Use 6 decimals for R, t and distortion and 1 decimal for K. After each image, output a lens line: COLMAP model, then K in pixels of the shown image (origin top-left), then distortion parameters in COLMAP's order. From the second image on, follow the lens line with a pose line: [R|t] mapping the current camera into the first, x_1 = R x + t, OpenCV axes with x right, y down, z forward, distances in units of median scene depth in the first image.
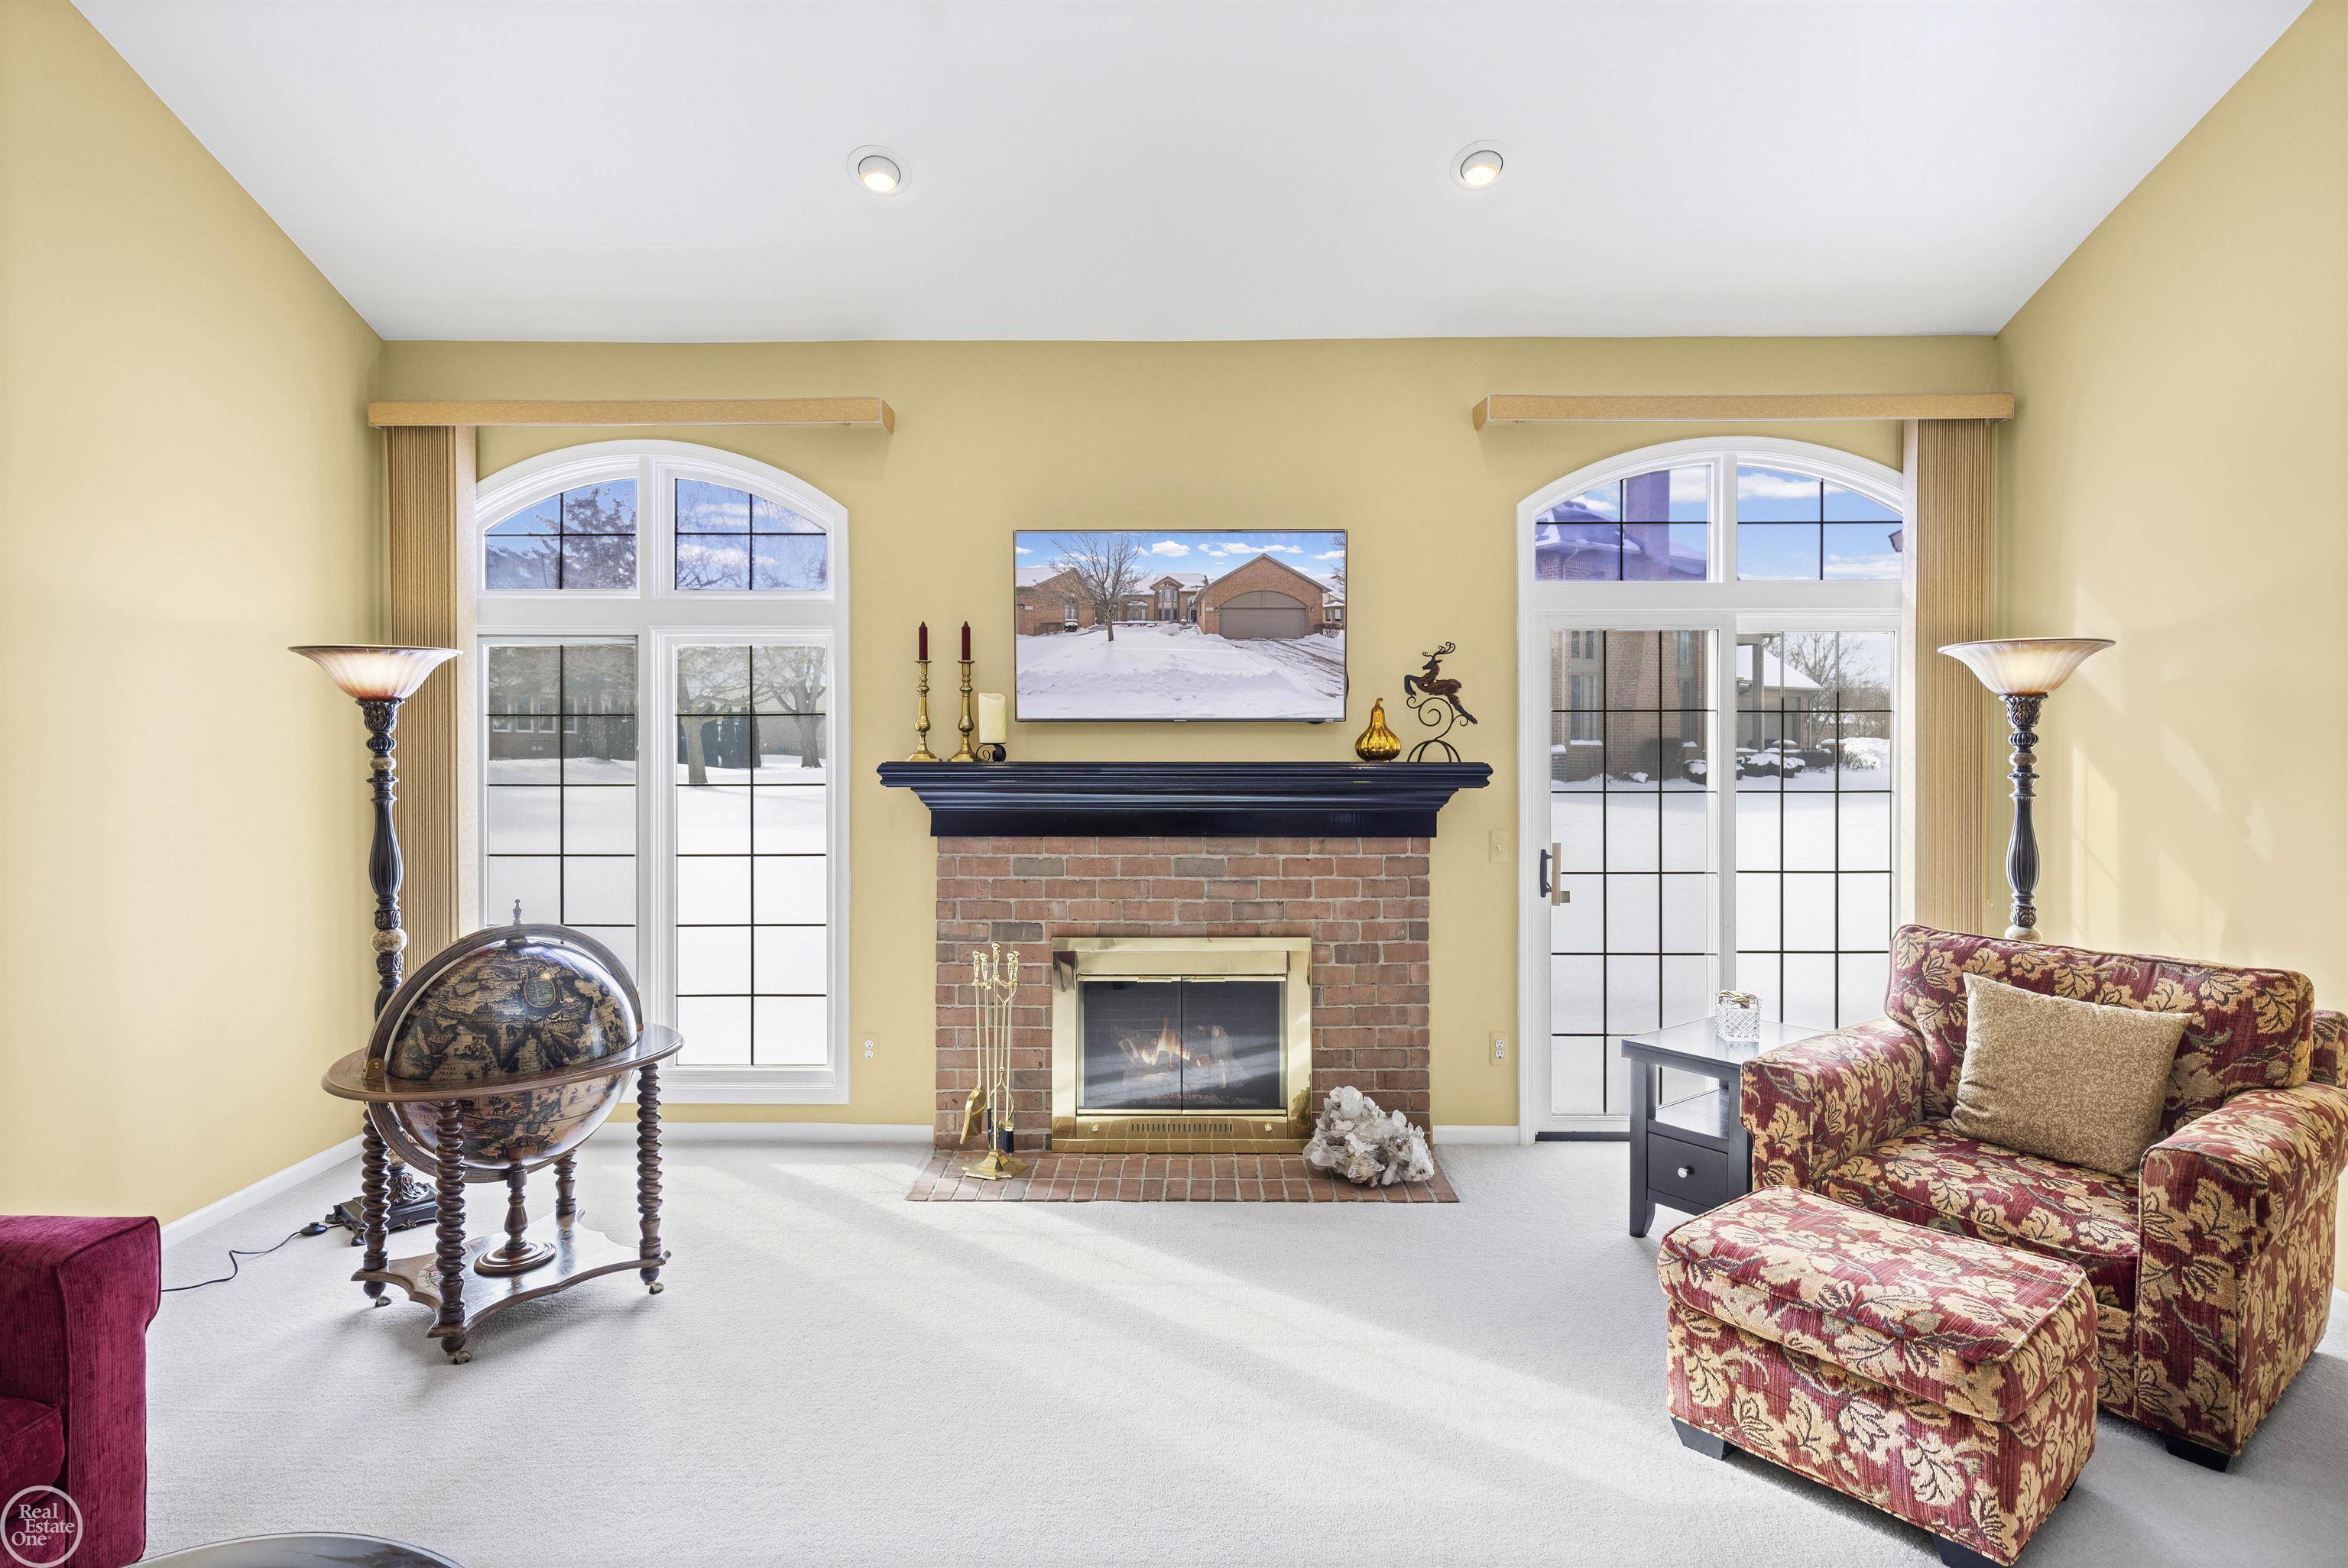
lens RADIAL K [[1200.3, 0, 1184.7], [0, 1200.3, 766.8], [0, 0, 1]] dist [0.001961, -0.000039]
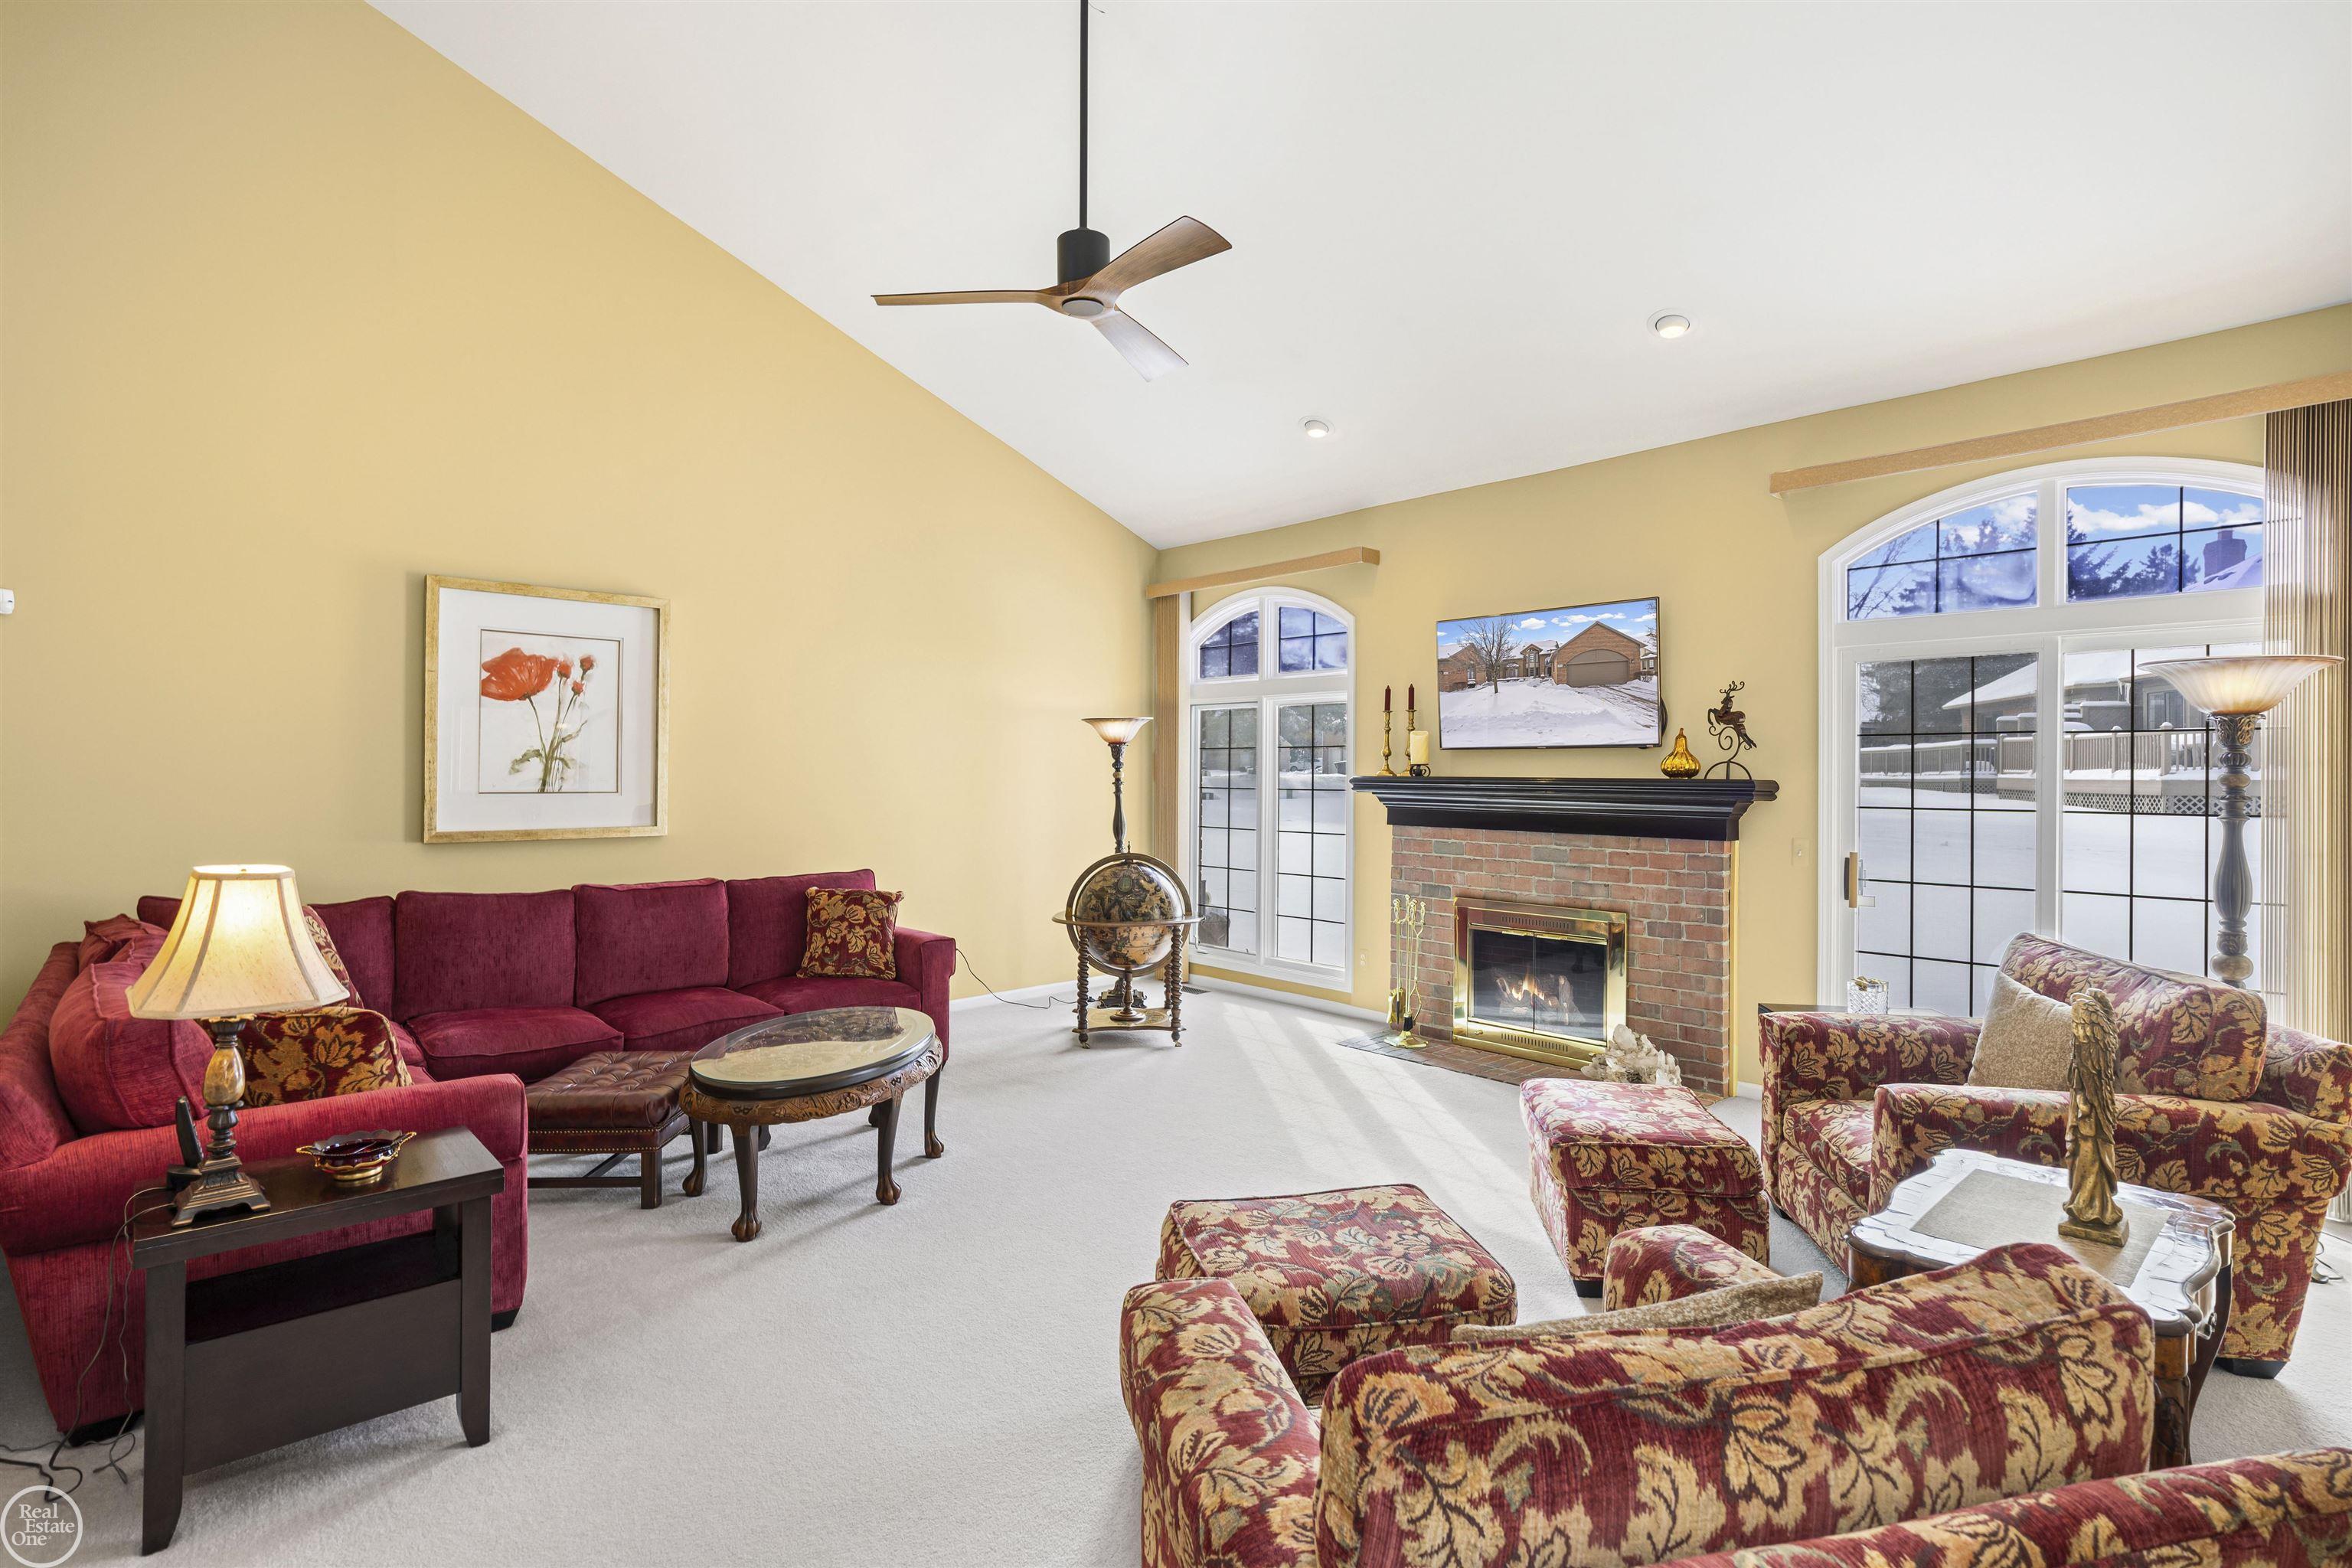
lens RADIAL K [[1178.6, 0, 1183.6], [0, 1178.6, 766.3], [0, 0, 1]] dist [-0.003952, -0.000694]
pose [[0.681830, 0.000916, -0.731510, 0.708634], [-0.011980, 0.999879, -0.009915, 0.001213], [0.731413, 0.015523, 0.681759, -0.223480]]
